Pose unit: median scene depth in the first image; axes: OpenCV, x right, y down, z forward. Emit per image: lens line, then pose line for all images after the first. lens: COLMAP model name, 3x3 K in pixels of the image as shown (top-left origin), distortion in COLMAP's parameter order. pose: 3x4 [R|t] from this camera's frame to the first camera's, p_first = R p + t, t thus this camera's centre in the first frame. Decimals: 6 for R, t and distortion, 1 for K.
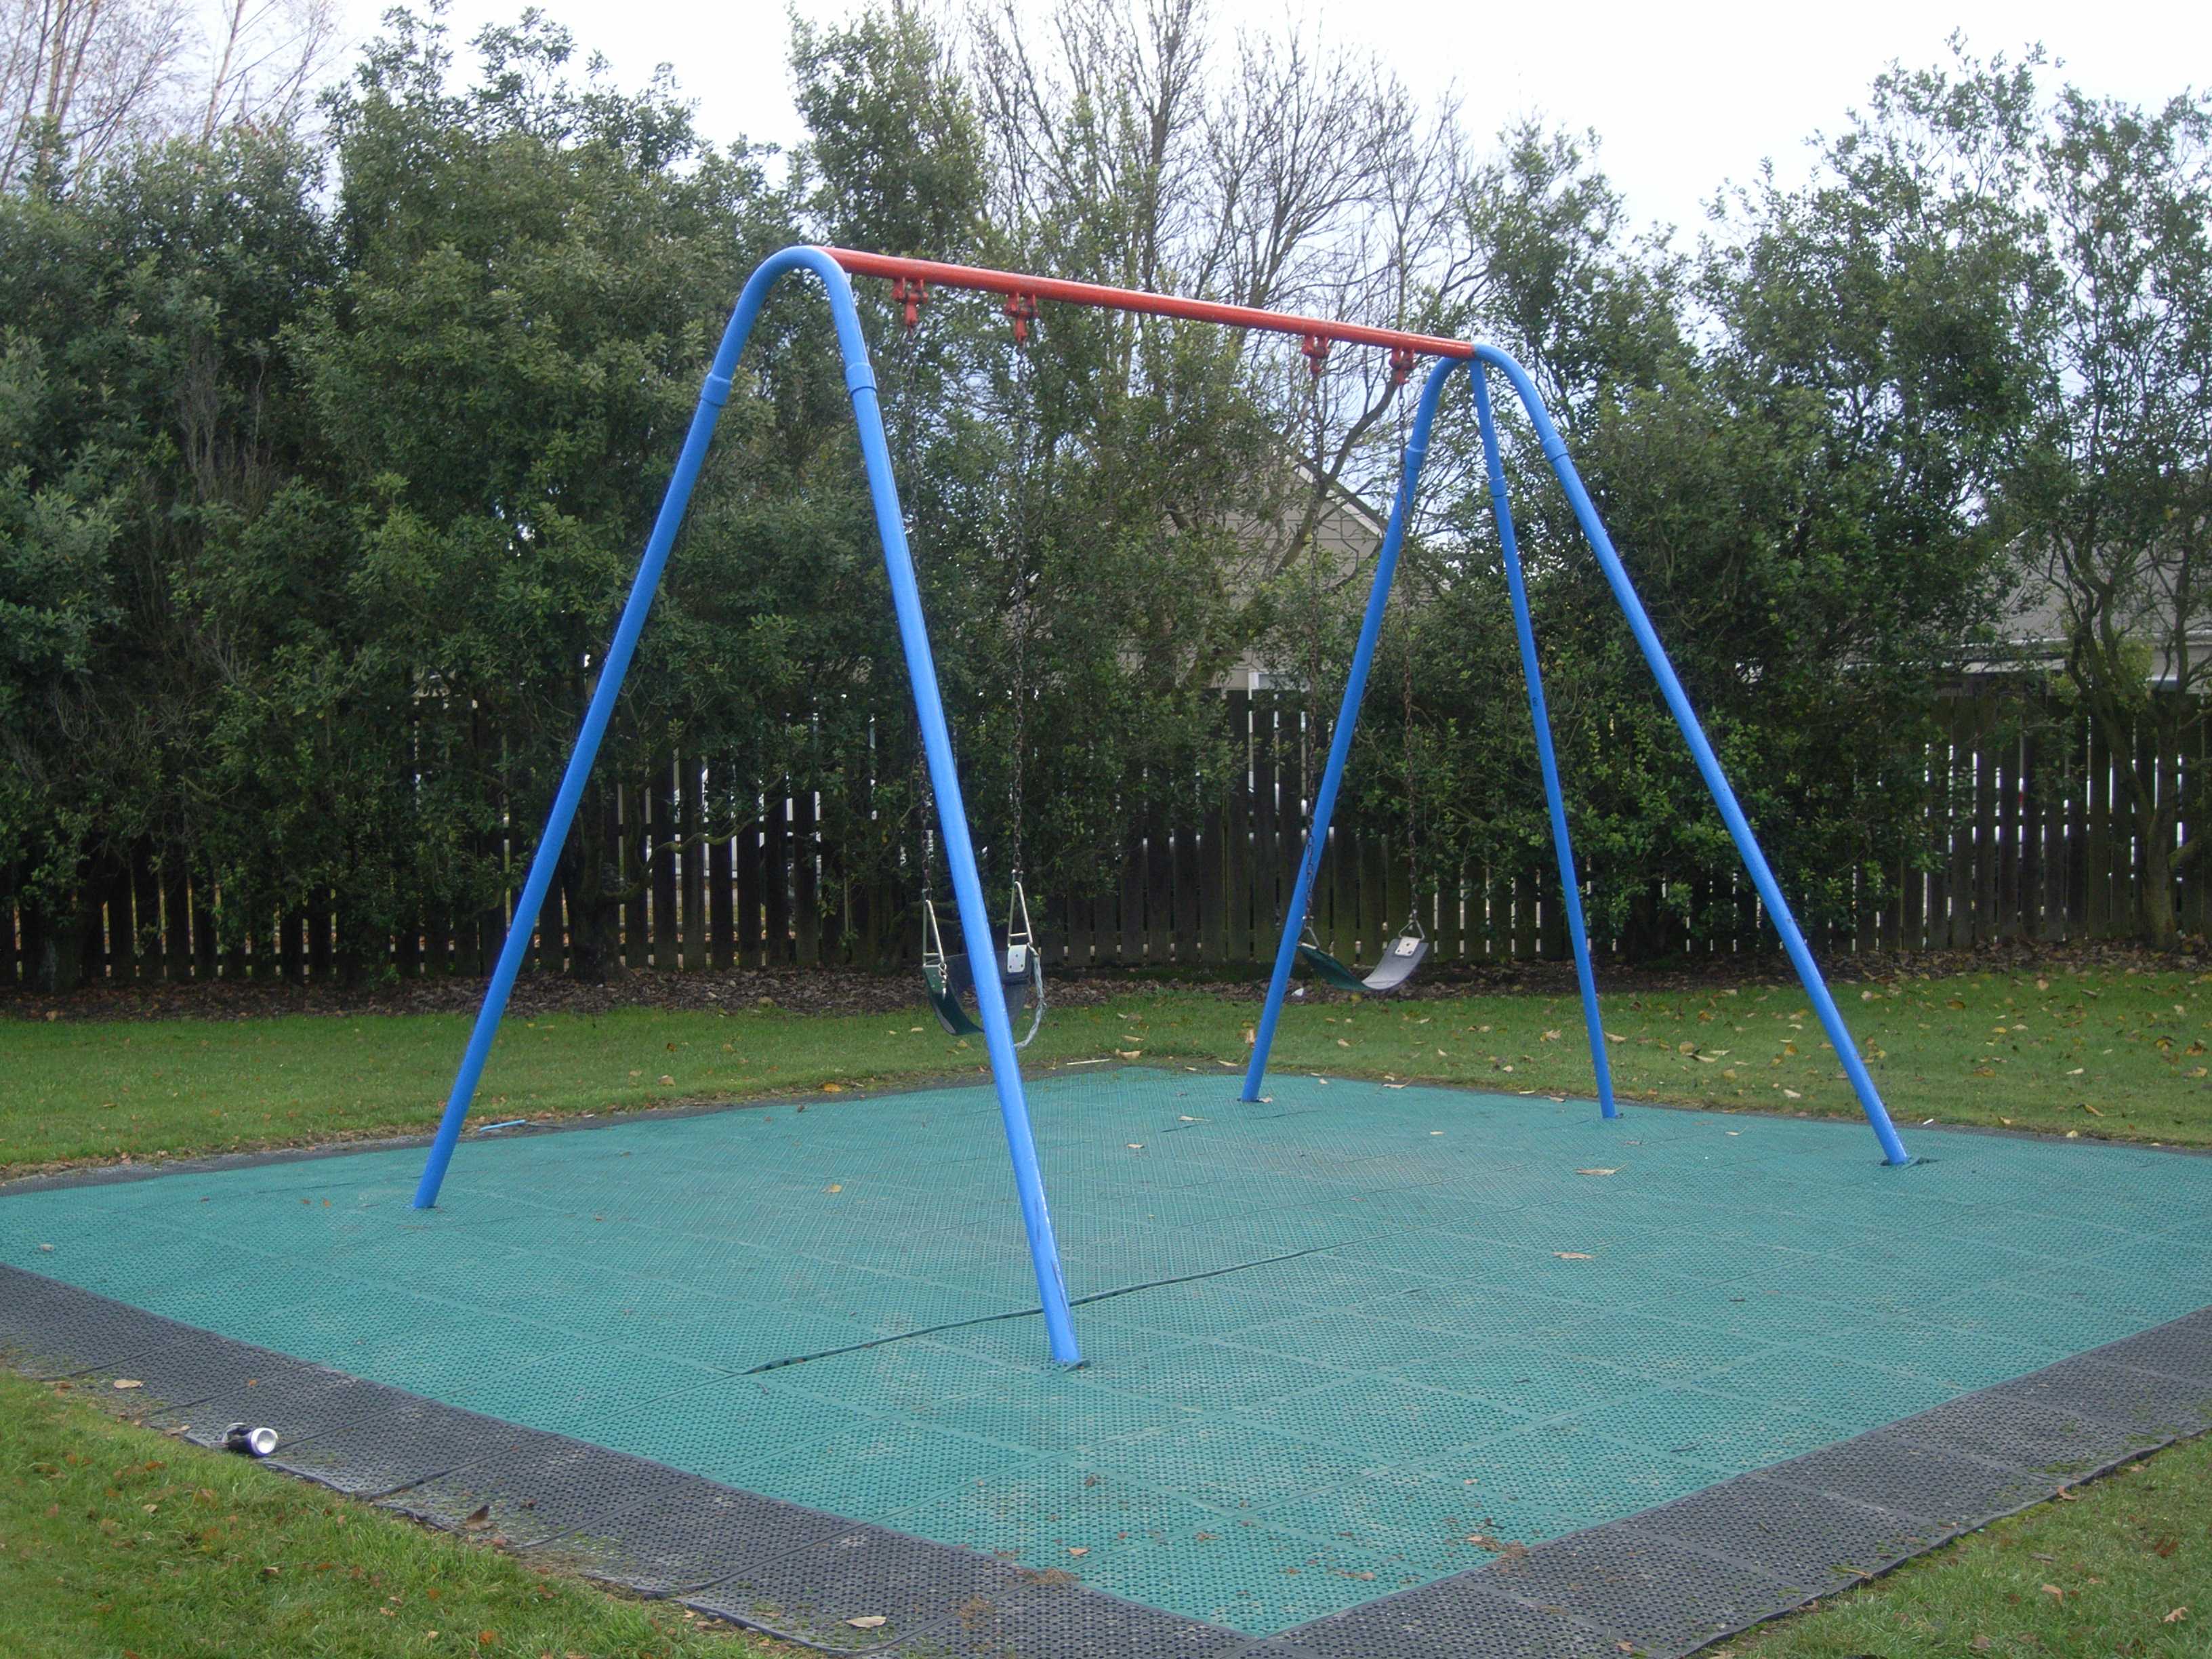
lens RADIAL K [[3060.6, 0, 1106.0], [0, 3060.6, 829.5], [0, 0, 1]] dist [-0.117135, -0.030928]
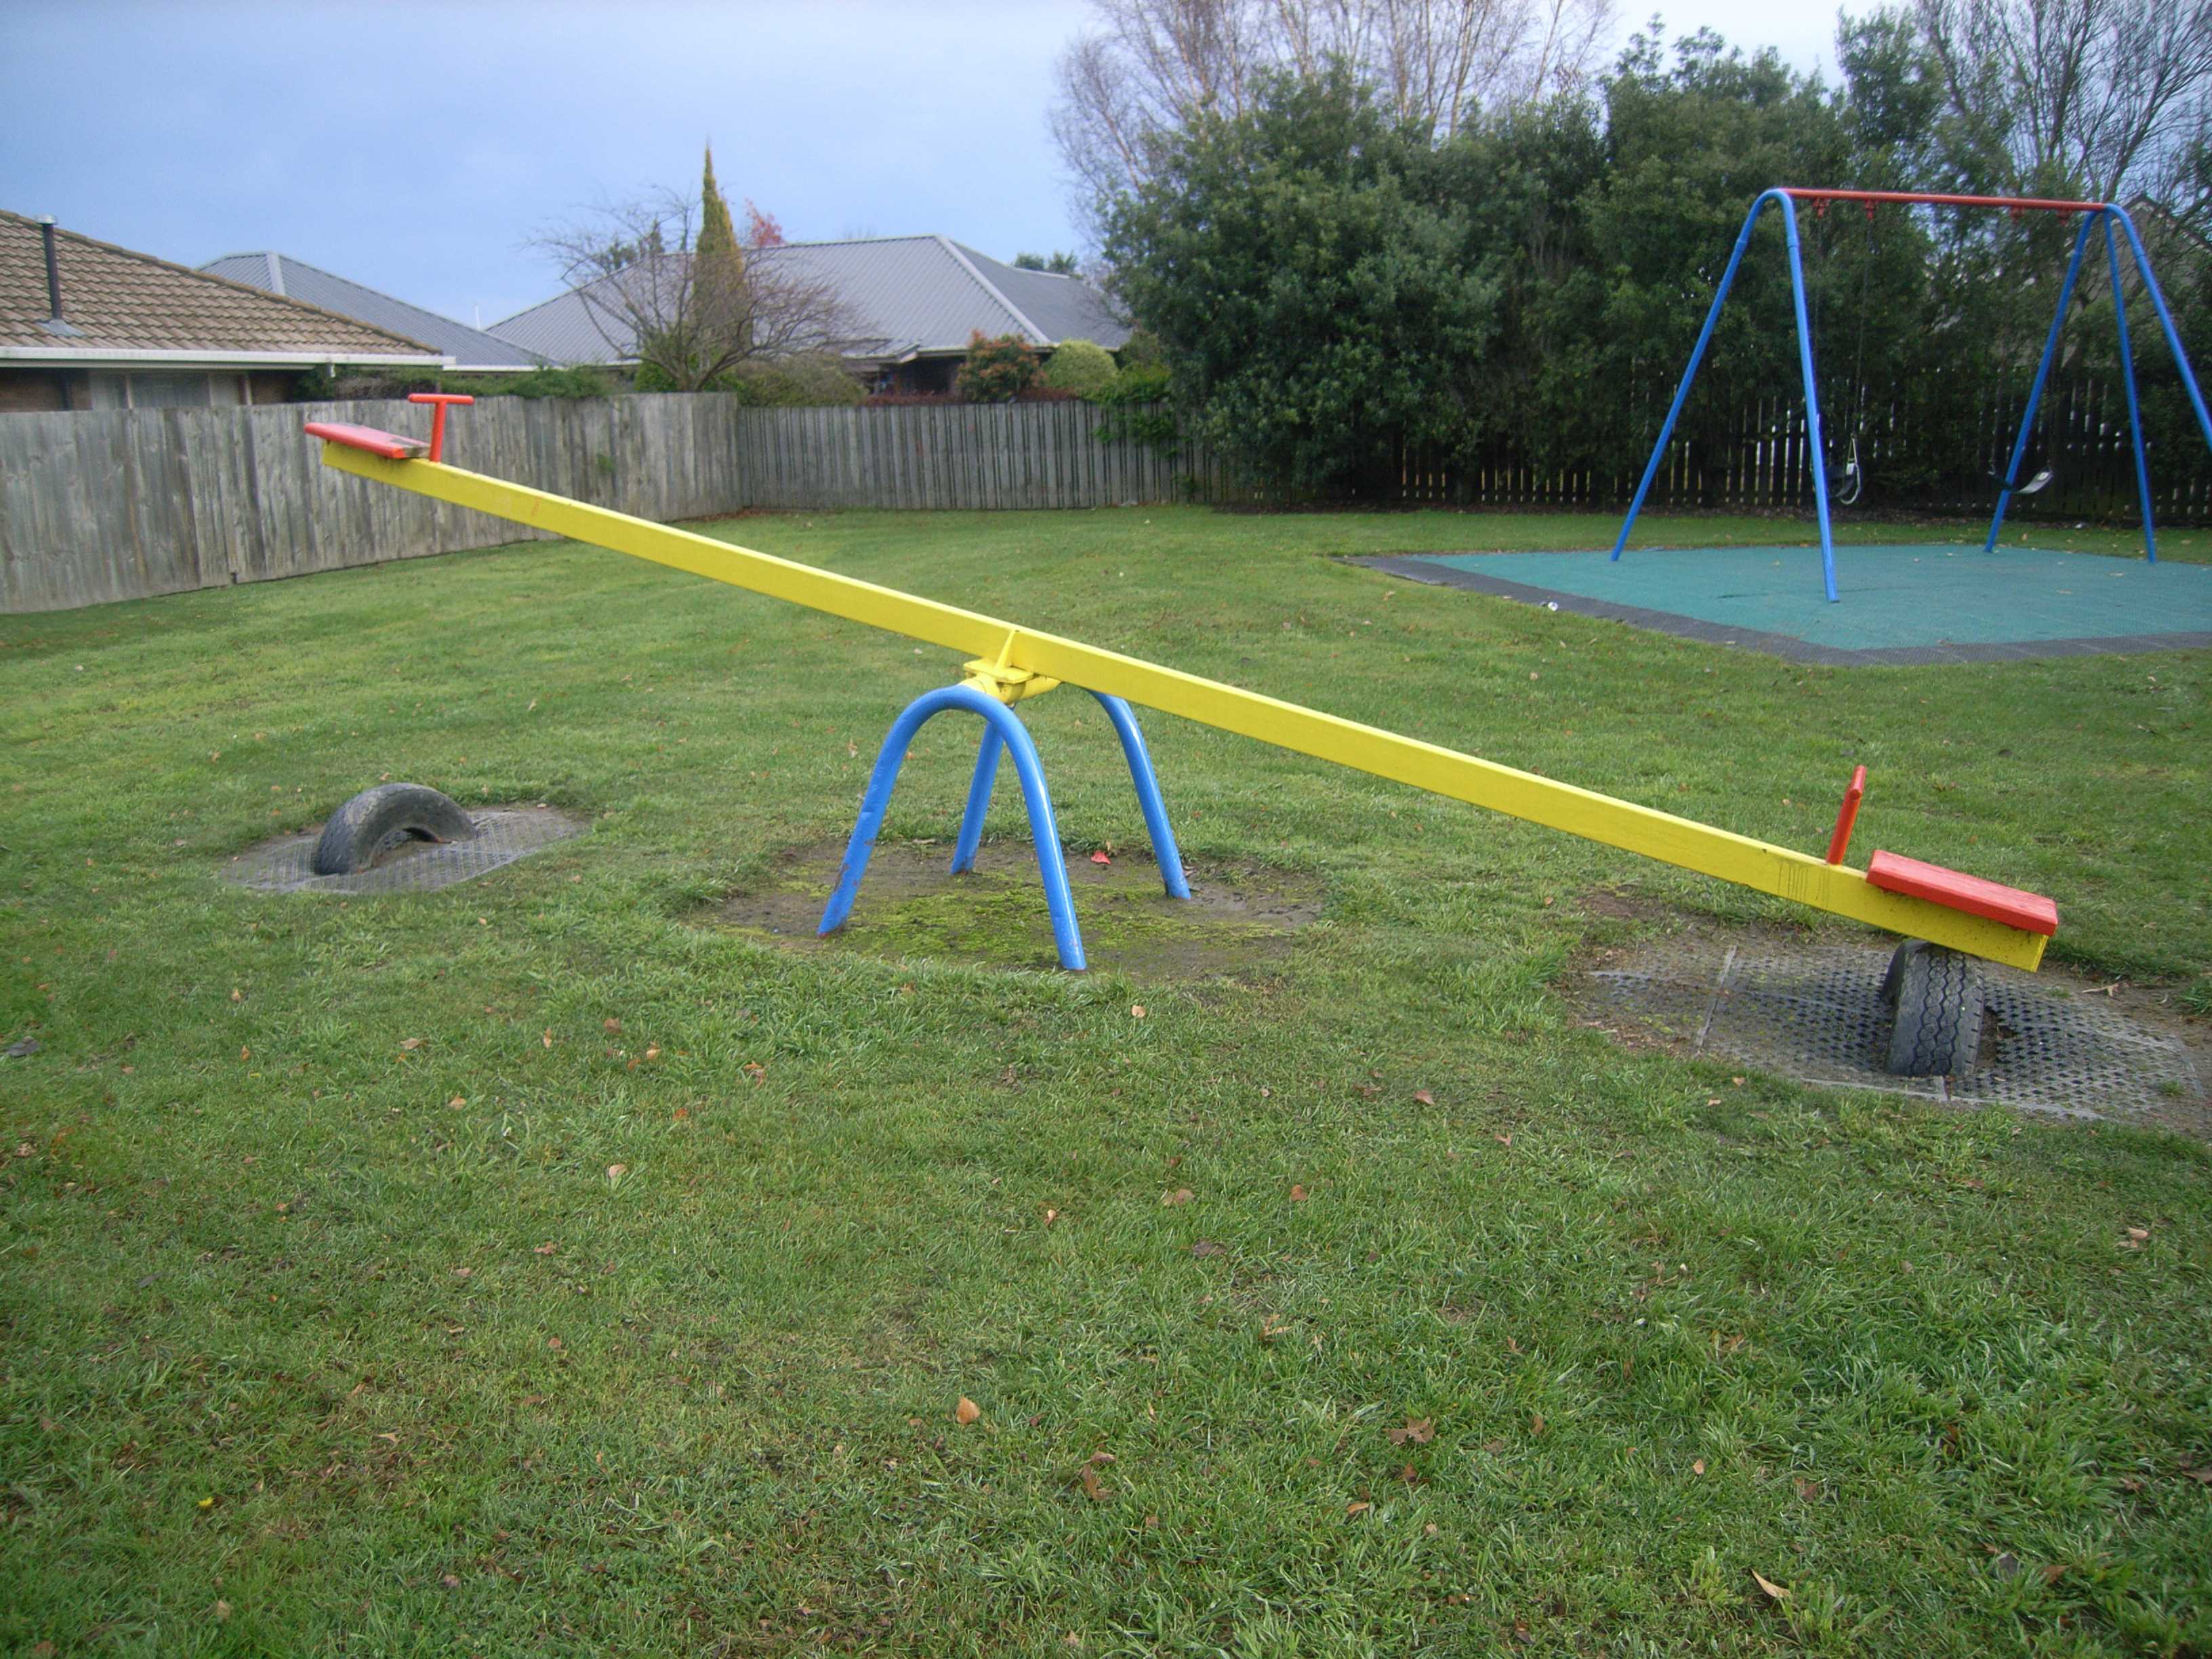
lens RADIAL K [[1837.3, 0, 1106.0], [0, 1837.3, 829.5], [0, 0, 1]] dist [-0.074352, 0.011139]
pose [[0.874532, 0.105739, -0.473300, 0.095433], [-0.008970, 0.979301, 0.202209, 0.020059], [0.484885, -0.172593, 0.857379, -0.357035]]
